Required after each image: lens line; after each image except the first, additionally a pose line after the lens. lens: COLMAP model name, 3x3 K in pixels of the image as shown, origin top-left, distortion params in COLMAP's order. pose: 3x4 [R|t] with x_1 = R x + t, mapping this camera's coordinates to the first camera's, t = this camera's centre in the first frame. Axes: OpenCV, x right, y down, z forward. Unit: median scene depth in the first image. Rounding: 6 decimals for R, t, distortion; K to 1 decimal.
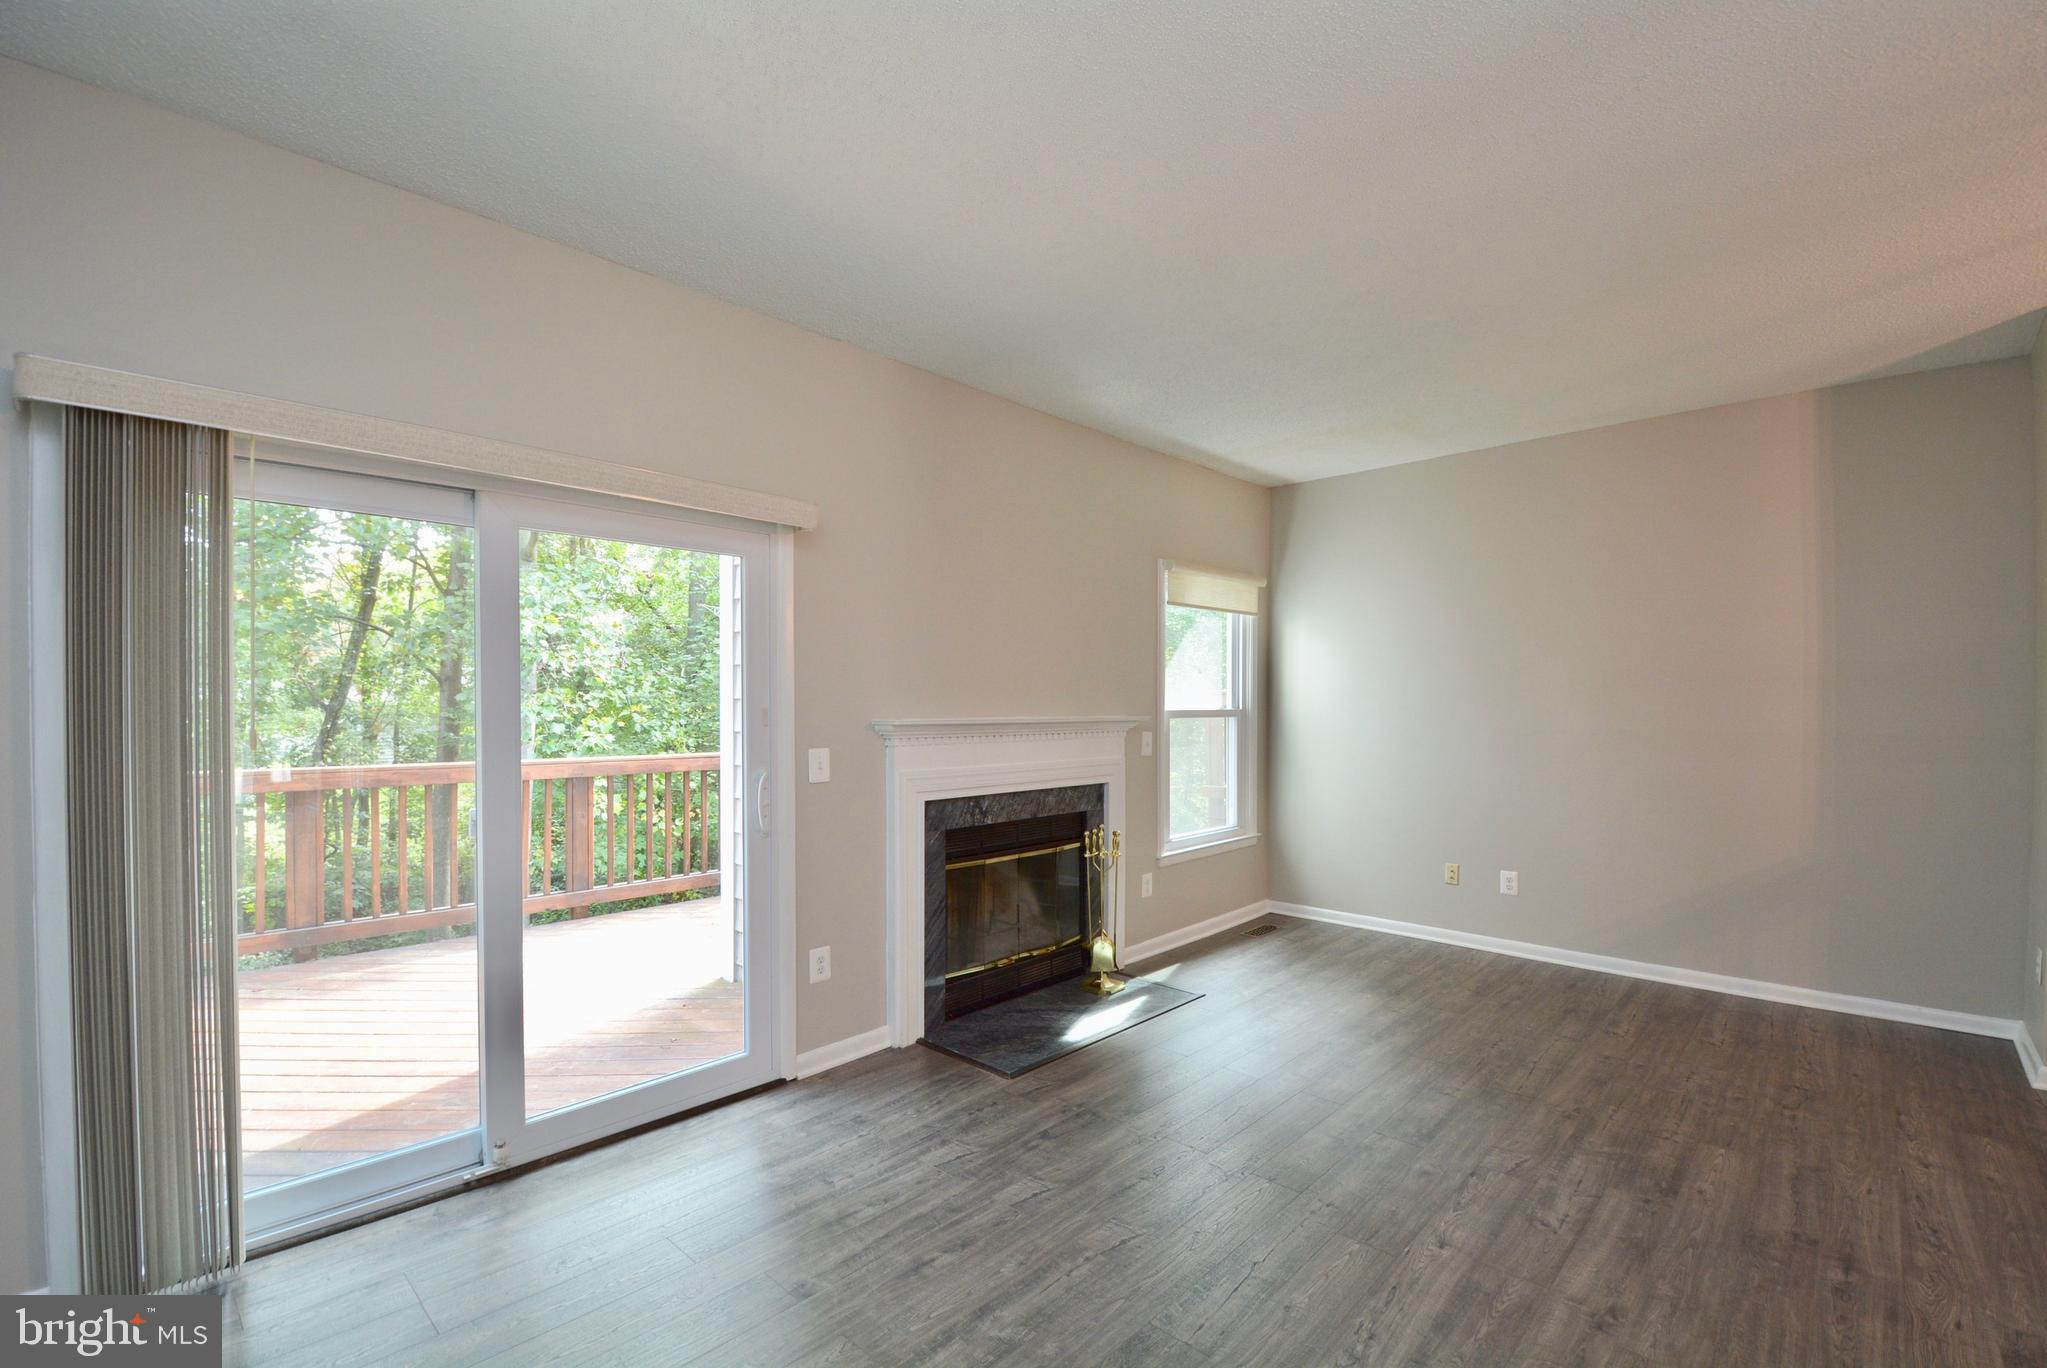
lens RADIAL K [[895.4, 0, 1047.7], [0, 895.4, 710.6], [0, 0, 1]] dist [0.019658, -0.023416]
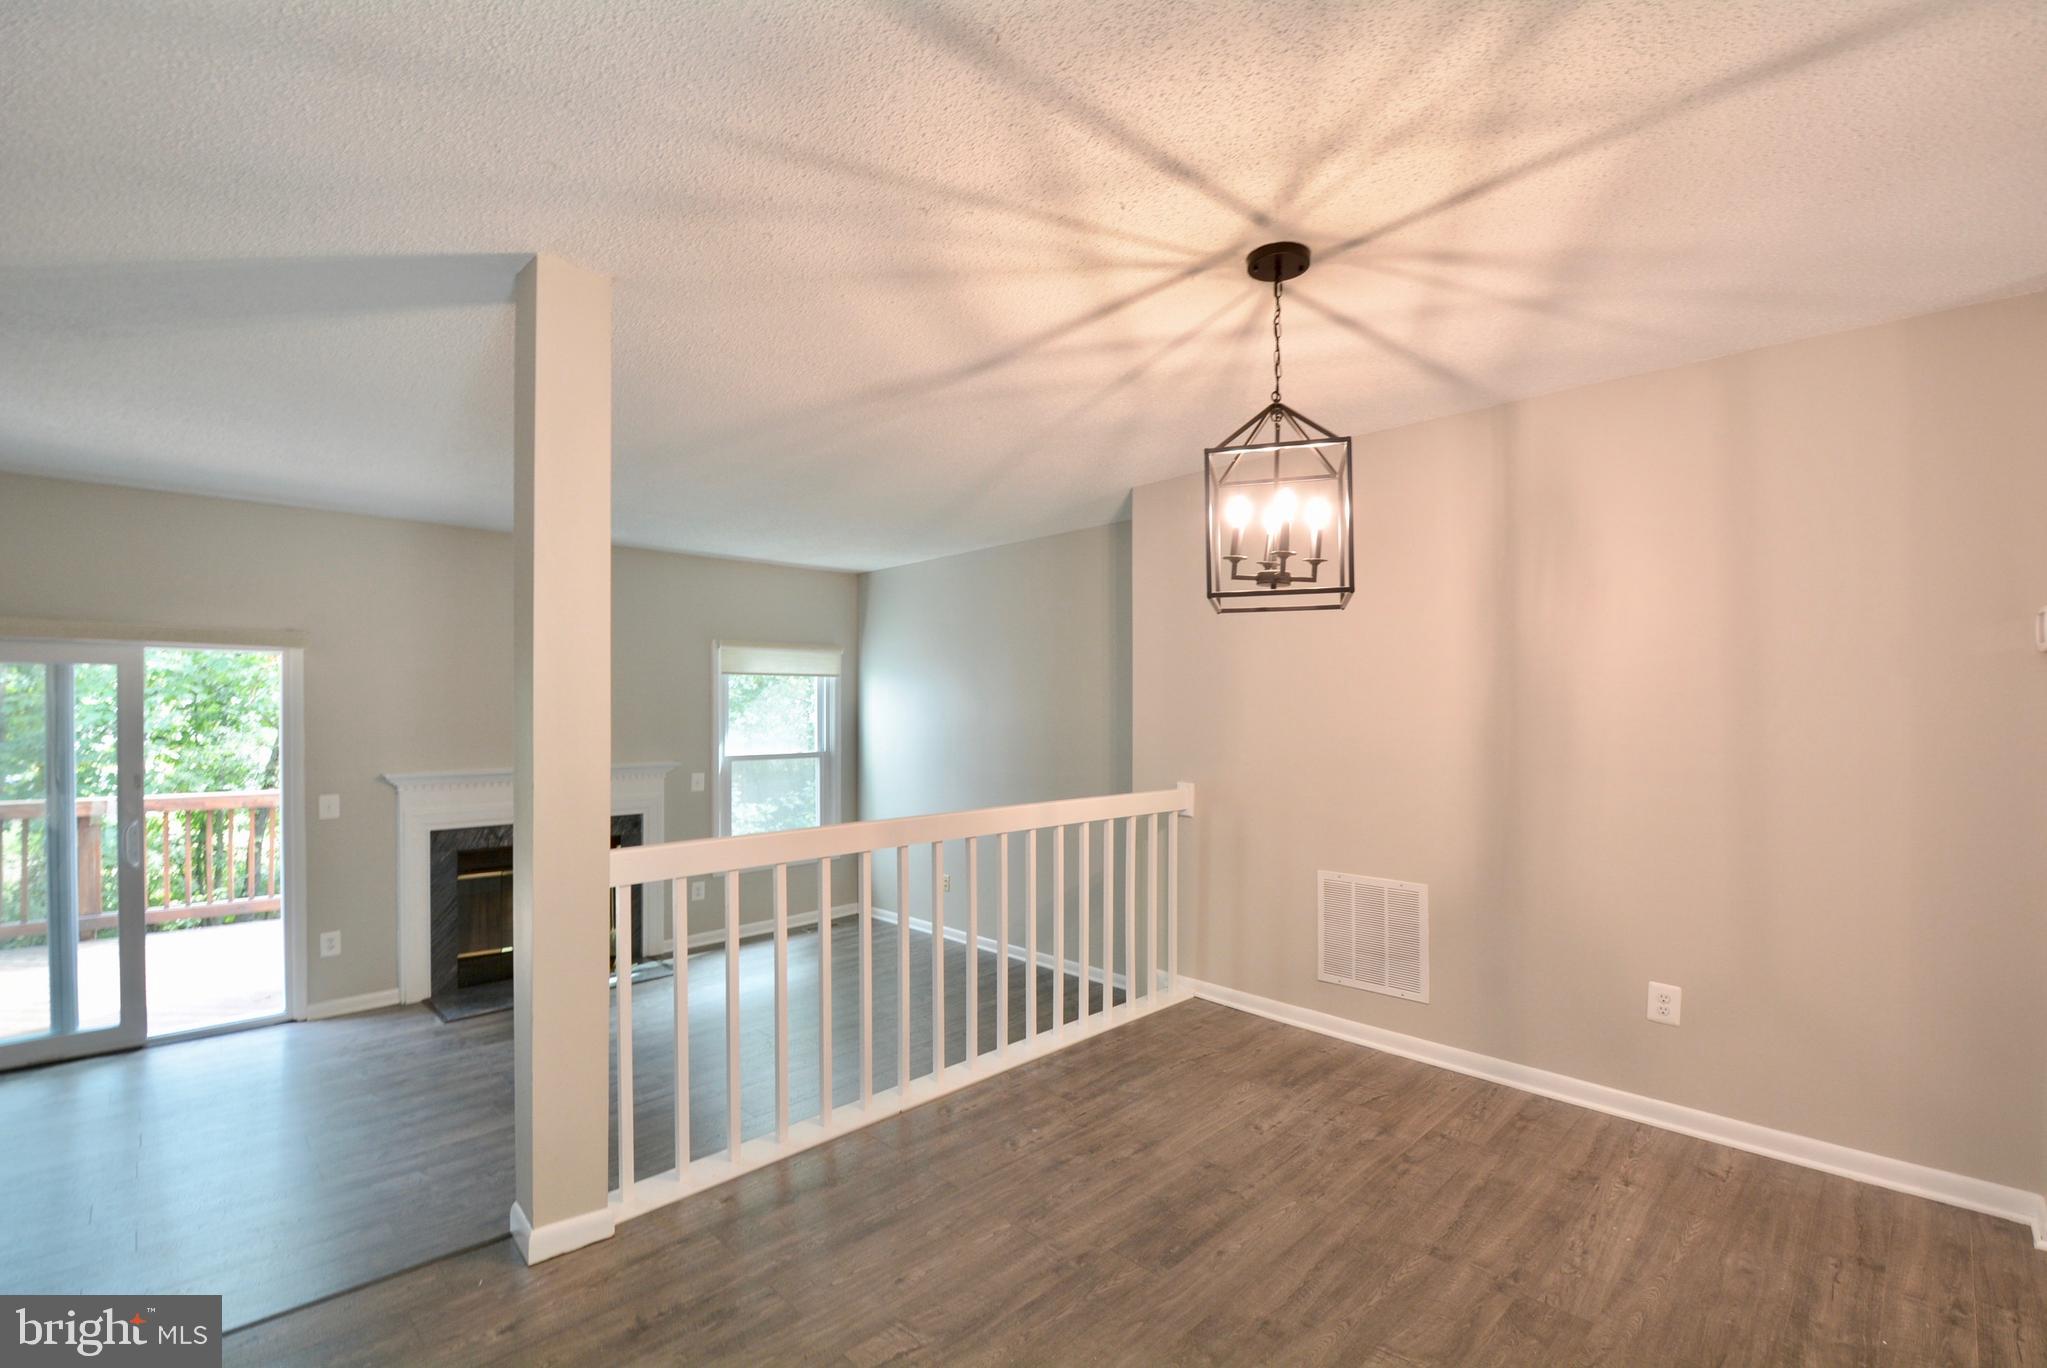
lens RADIAL K [[895.4, 0, 1047.7], [0, 895.4, 710.6], [0, 0, 1]] dist [0.019658, -0.023416]
pose [[0.999390, -0.001654, -0.034879, 0.845041], [0.001389, 0.999970, -0.007611, -0.072174], [0.034890, 0.007558, 0.999363, -0.364036]]
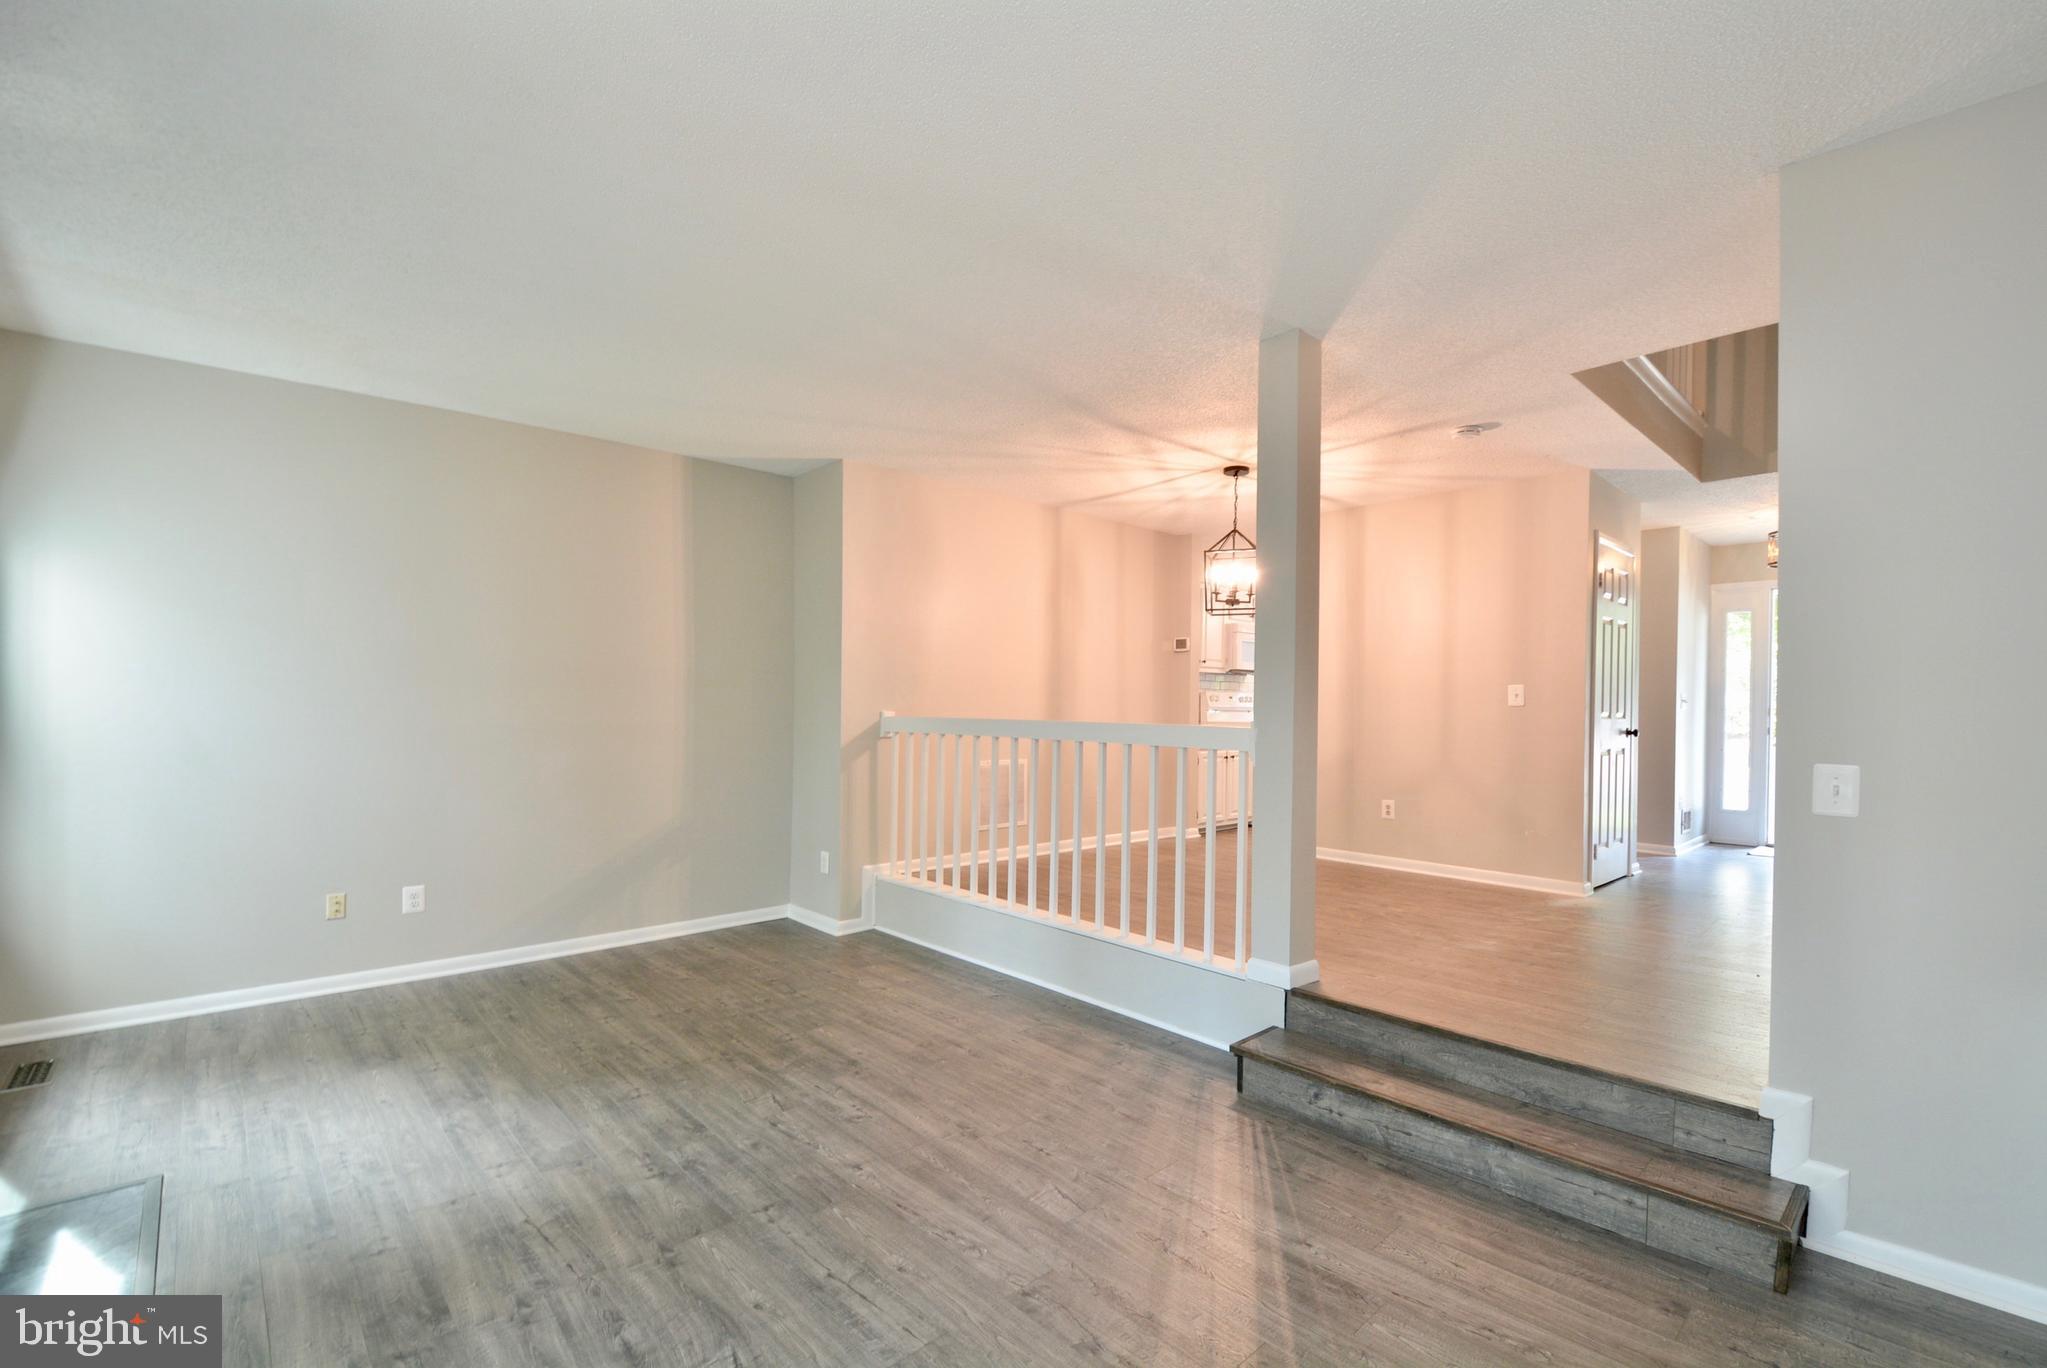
lens RADIAL K [[895.4, 0, 1047.7], [0, 895.4, 710.6], [0, 0, 1]] dist [0.019658, -0.023416]
pose [[0.069204, -0.007171, 0.997577, -0.412590], [-0.001663, 0.999972, 0.007304, -0.002493], [-0.997601, -0.002165, 0.069190, 0.400421]]
